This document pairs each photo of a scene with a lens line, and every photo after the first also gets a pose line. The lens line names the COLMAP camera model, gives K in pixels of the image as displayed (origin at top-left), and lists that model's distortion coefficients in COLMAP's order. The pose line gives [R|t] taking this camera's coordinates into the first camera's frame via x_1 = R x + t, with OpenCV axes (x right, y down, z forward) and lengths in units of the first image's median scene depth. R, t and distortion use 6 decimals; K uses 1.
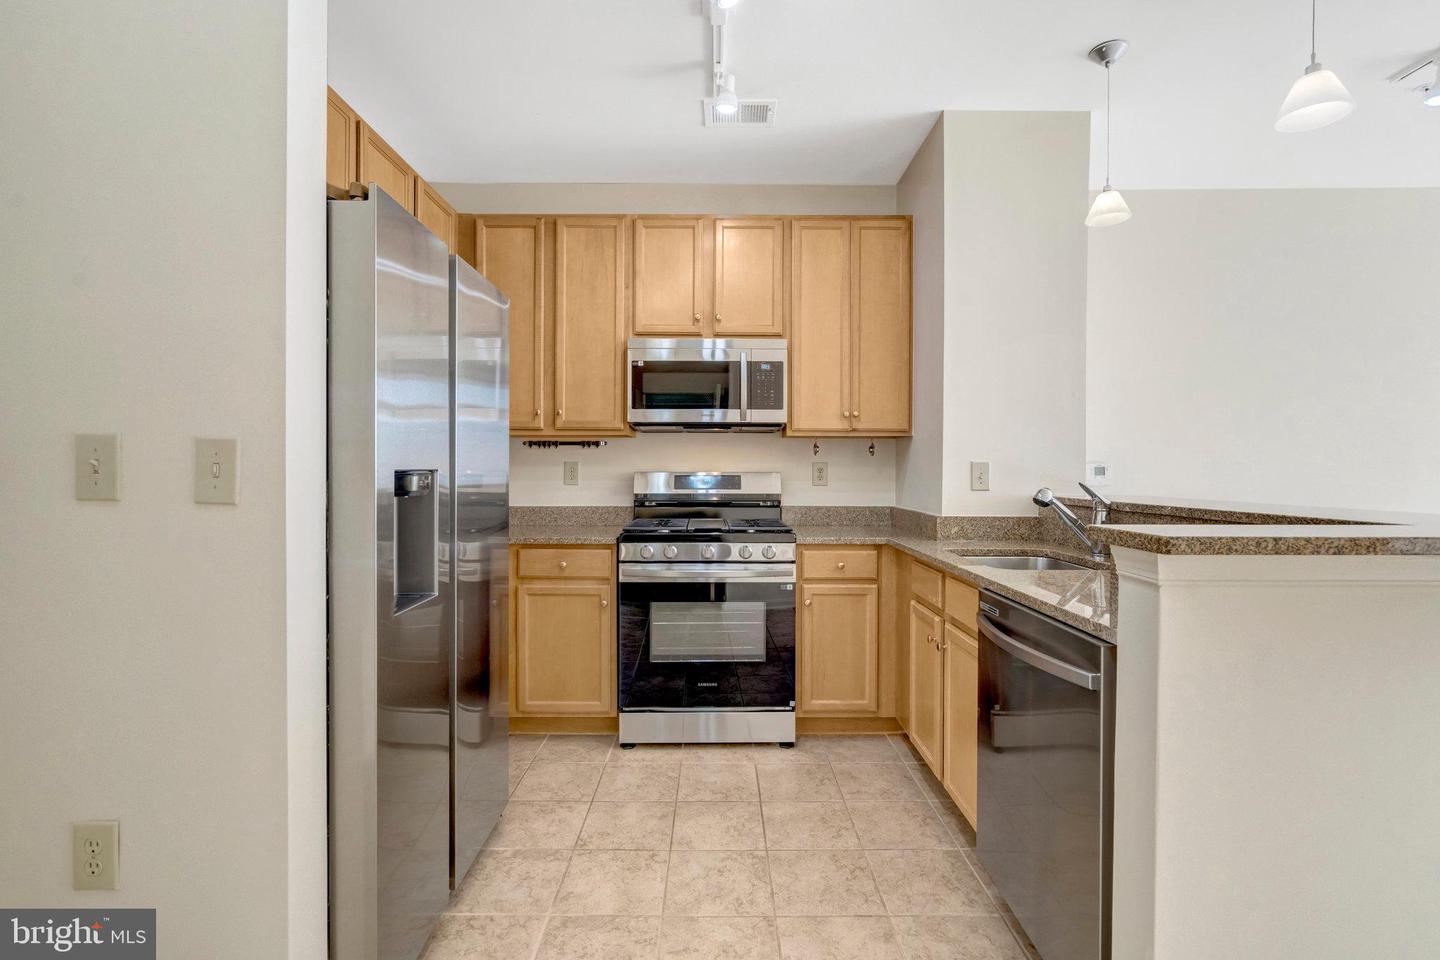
lens RADIAL K [[664.3, 0, 718.3], [0, 664.3, 471.9], [0, 0, 1]] dist [-0.002032, -0.000012]
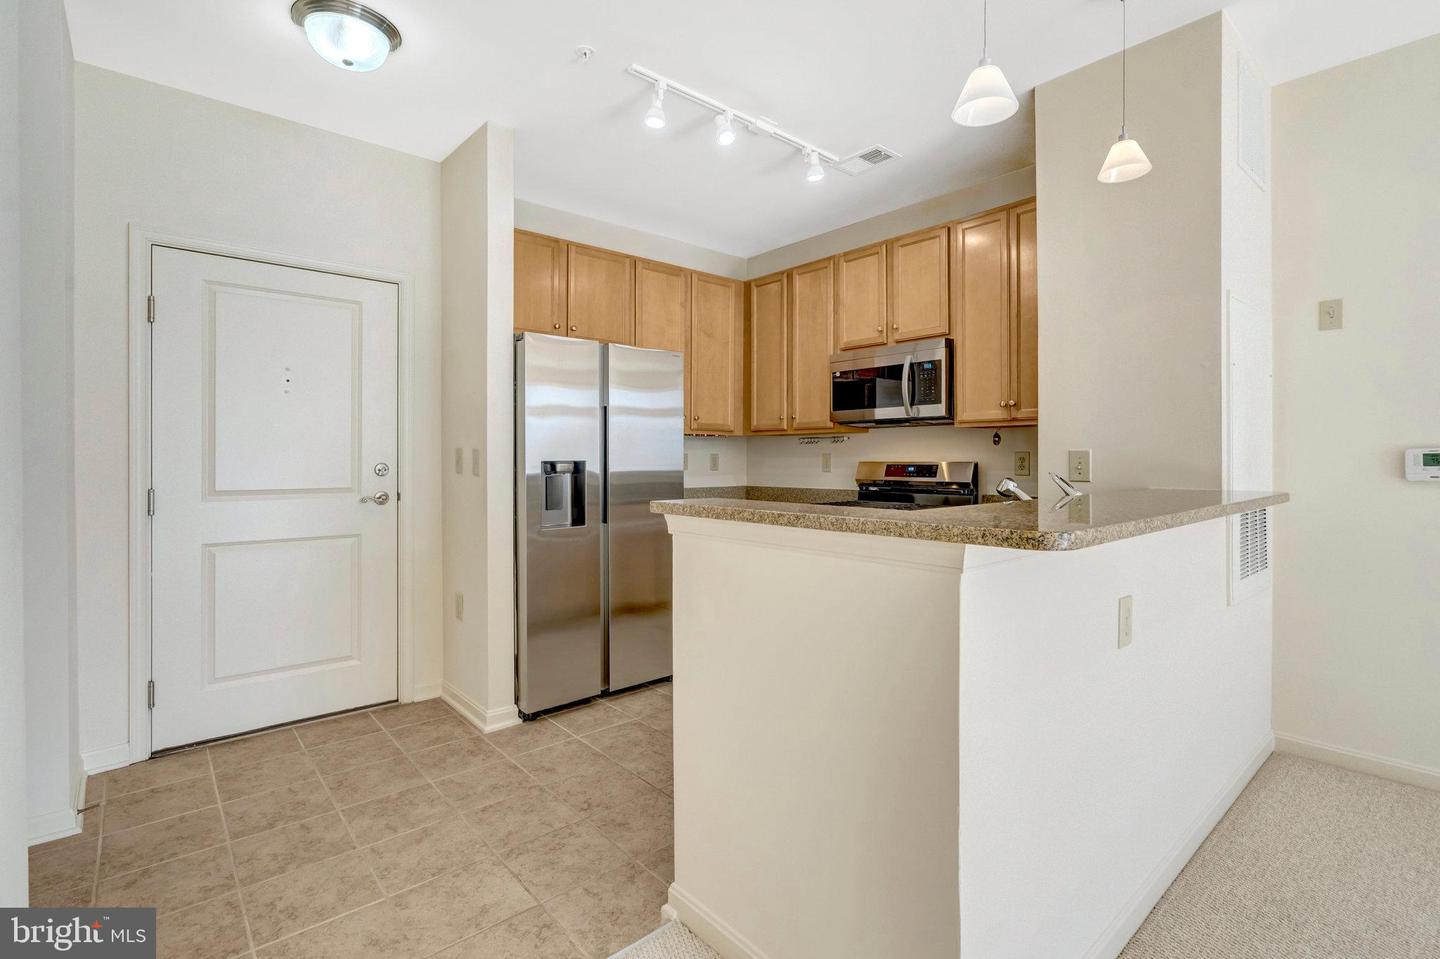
lens RADIAL K [[669.6, 0, 723.7], [0, 669.6, 463.0], [0, 0, 1]] dist [-0.000523, 0.000277]
pose [[0.660527, 0.001035, -0.750802, 0.674531], [0.000471, 0.999998, 0.001794, 0.000201], [0.750802, -0.001539, 0.660525, 0.013783]]
